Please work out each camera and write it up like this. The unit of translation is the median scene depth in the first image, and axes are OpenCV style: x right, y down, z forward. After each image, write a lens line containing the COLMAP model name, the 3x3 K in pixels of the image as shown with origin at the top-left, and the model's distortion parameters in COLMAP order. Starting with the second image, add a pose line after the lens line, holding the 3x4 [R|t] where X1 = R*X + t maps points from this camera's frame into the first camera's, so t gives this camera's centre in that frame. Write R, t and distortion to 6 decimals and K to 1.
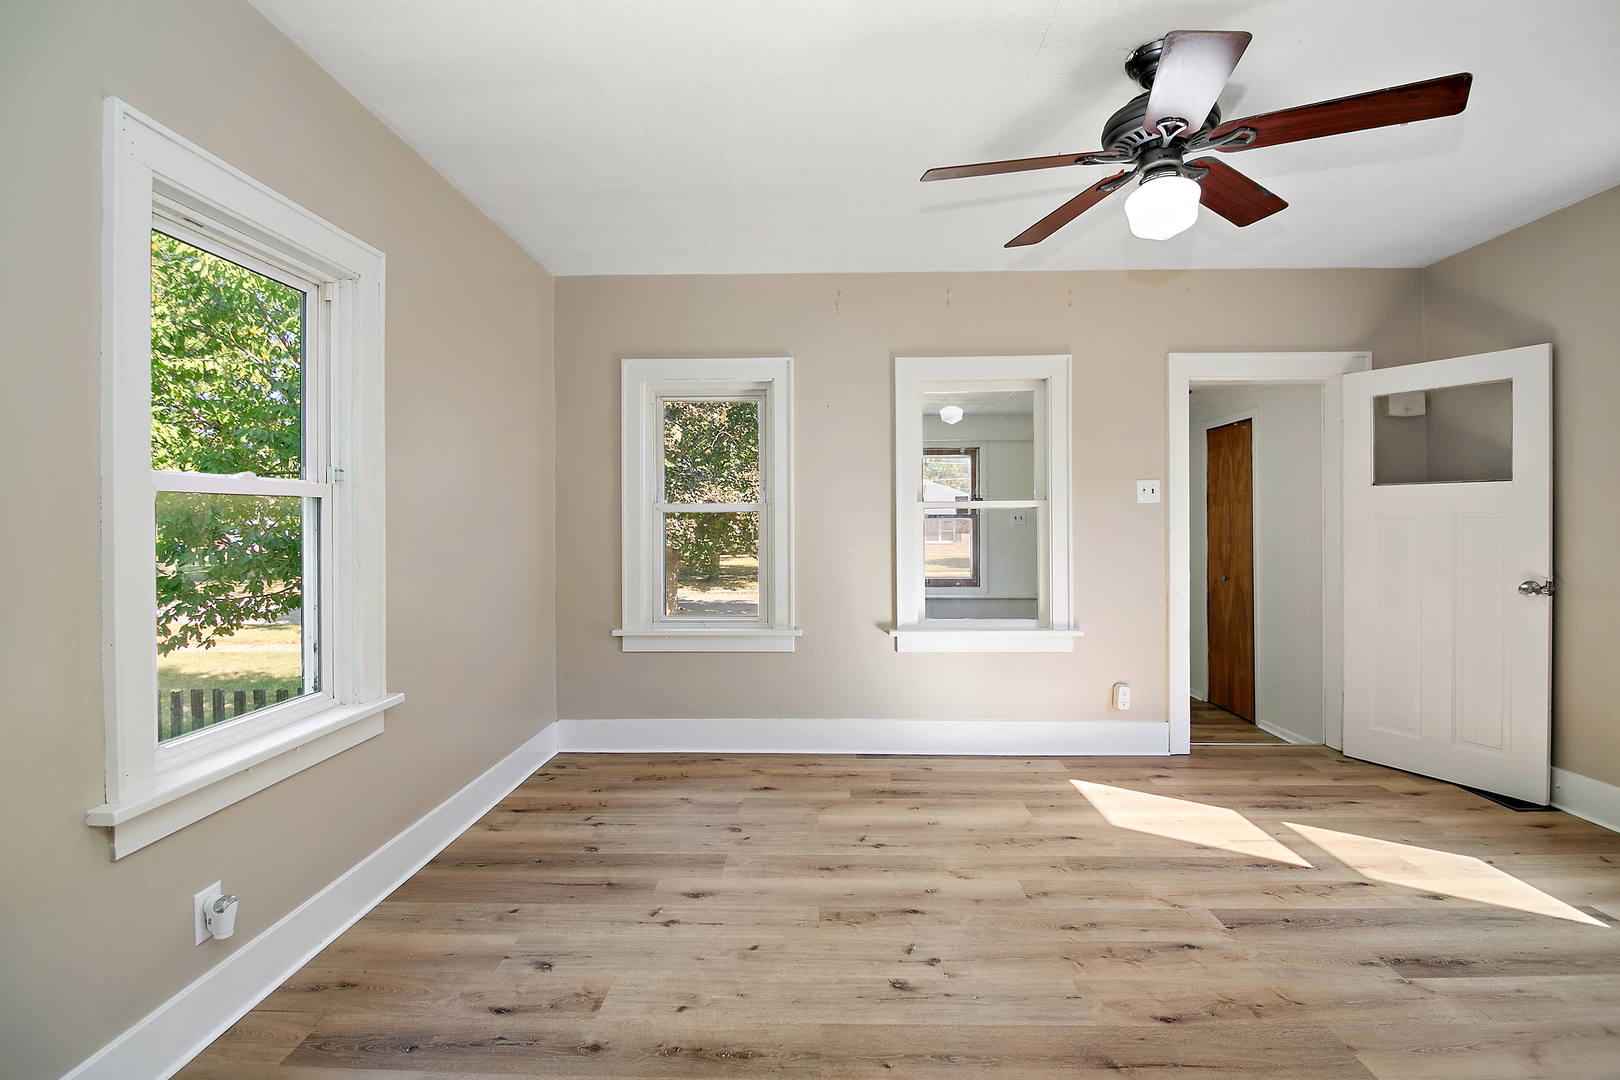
lens RADIAL K [[734.0, 0, 810.6], [0, 734.0, 517.3], [0, 0, 1]] dist [-0.000774, -0.009456]
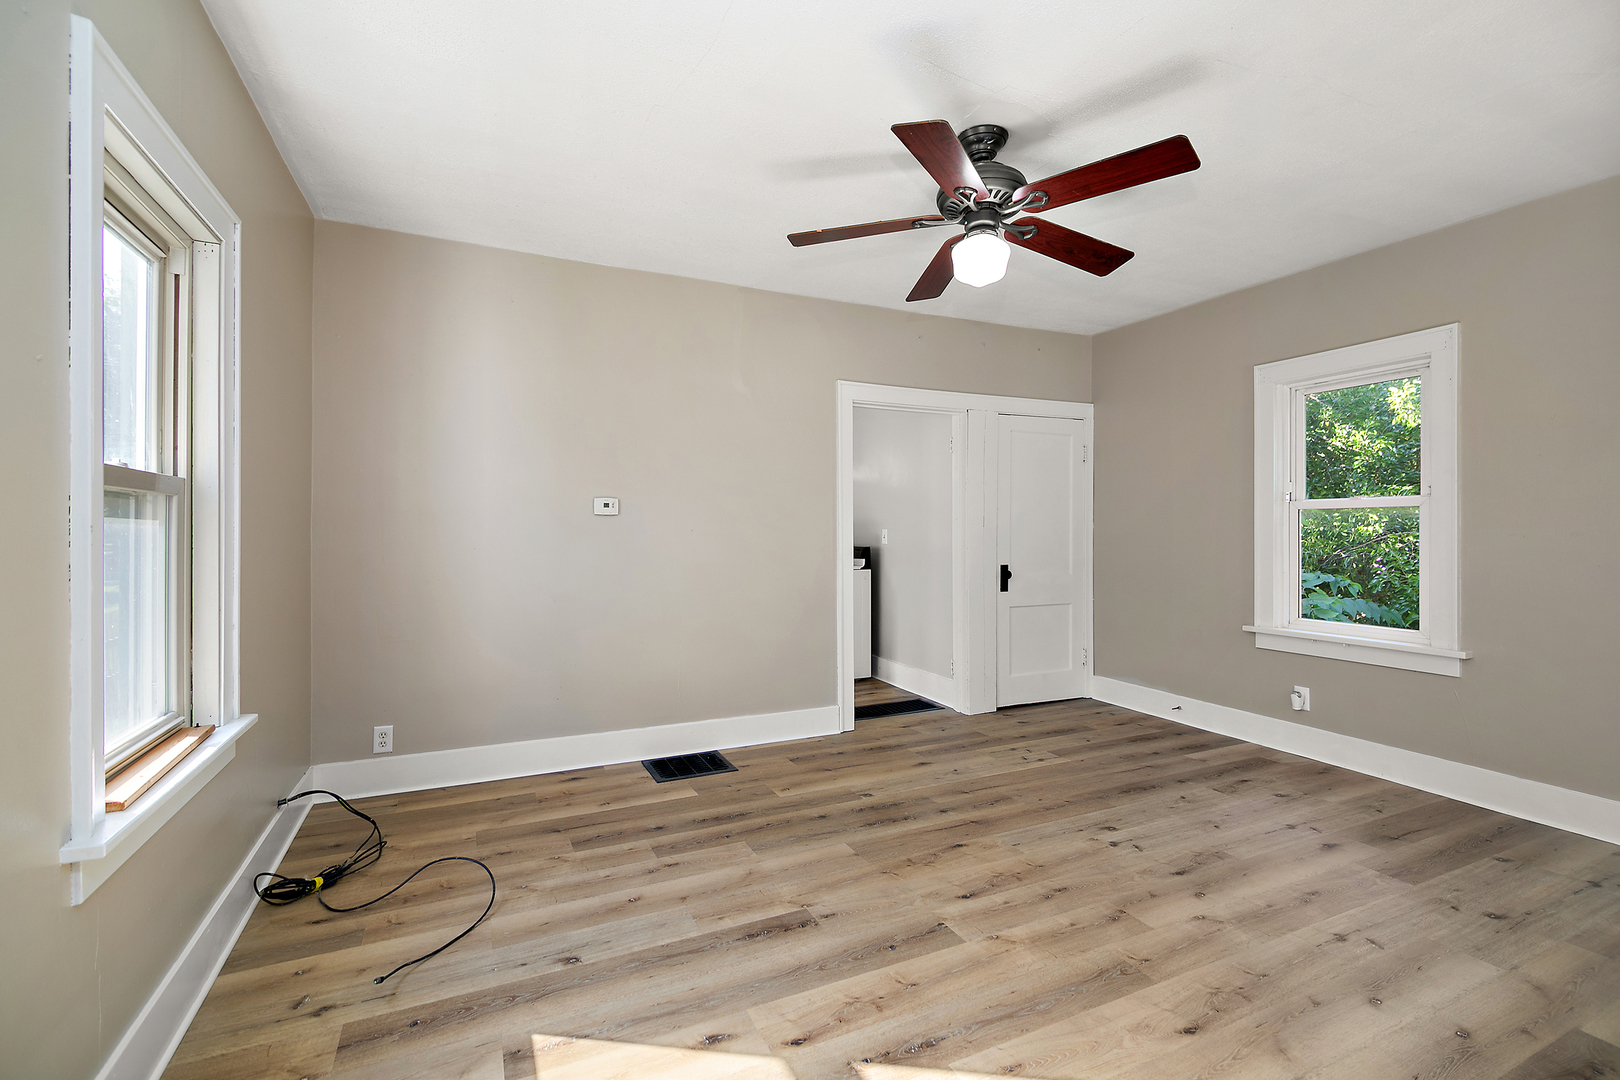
lens RADIAL K [[720.5, 0, 807.3], [0, 720.5, 529.7], [0, 0, 1]] dist [0.017298, -0.009169]
pose [[-0.897015, 0.000879, -0.442000, 0.990194], [0.002200, 0.999995, -0.002476, 0.019733], [0.441995, -0.003193, -0.897012, 1.524813]]
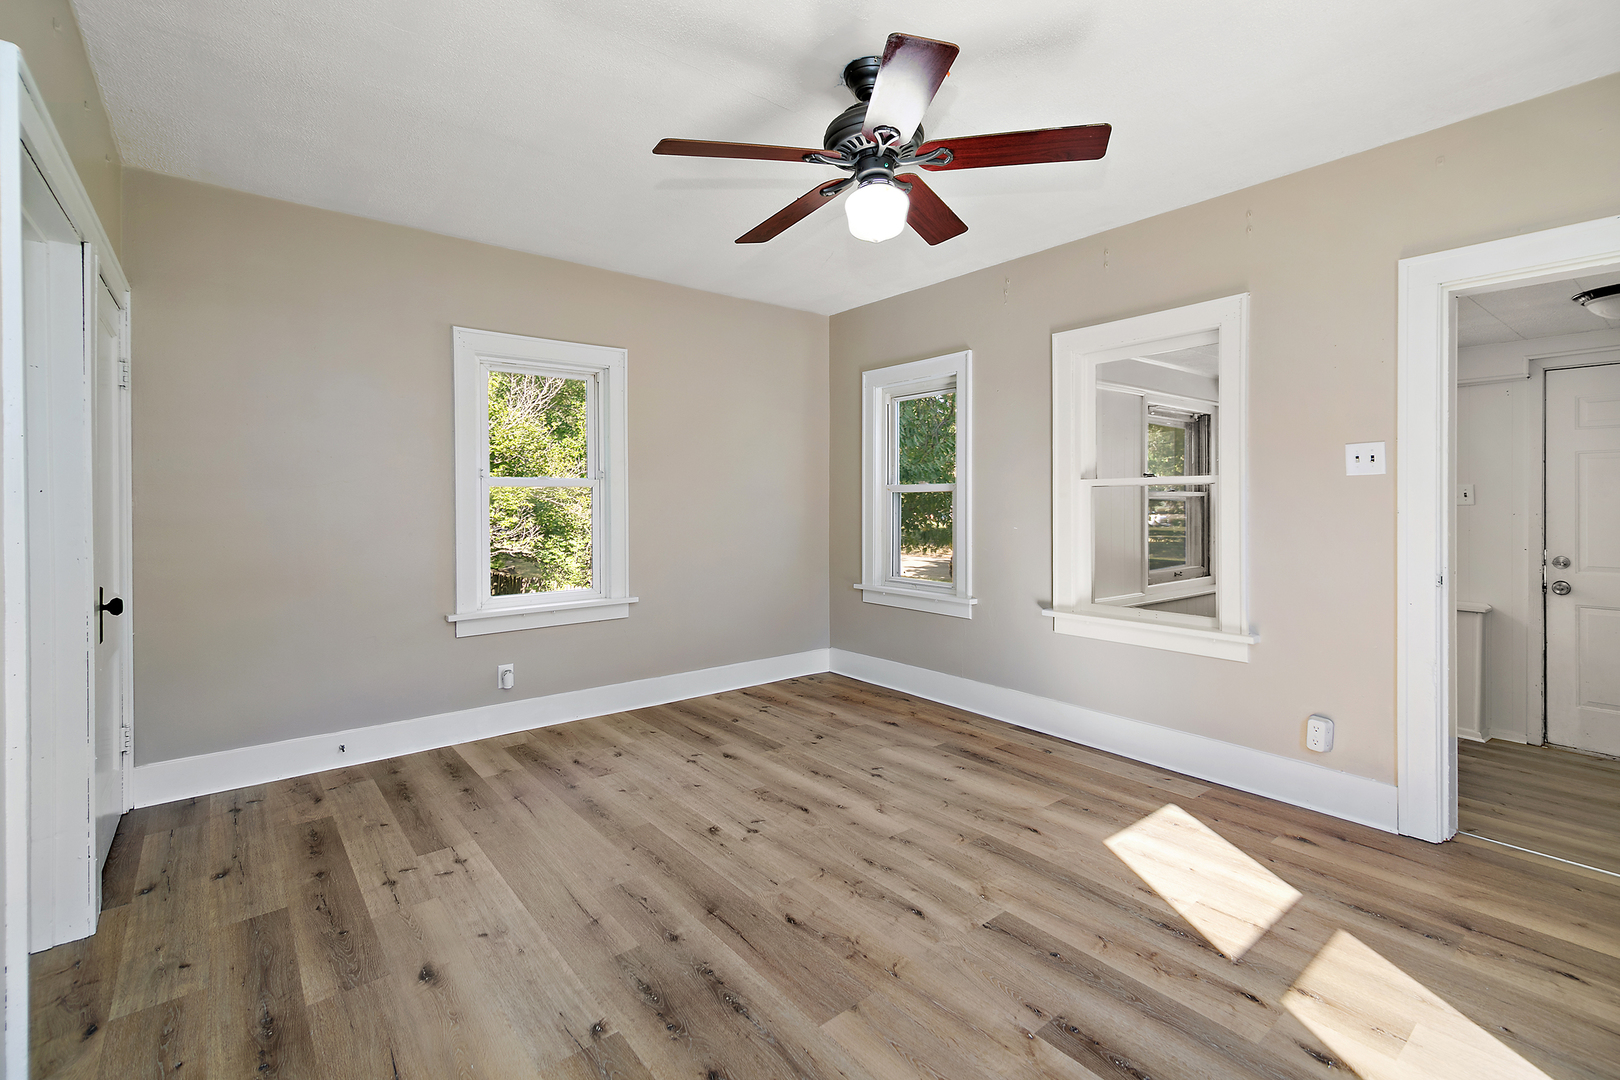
lens RADIAL K [[726.4, 0, 817.6], [0, 726.4, 501.2], [0, 0, 1]] dist [0.025299, -0.008231]
pose [[0.650346, 0.003311, -0.759631, 0.974569], [0.004294, 0.999959, 0.008034, -0.002889], [0.759626, -0.008486, 0.650305, 0.180418]]
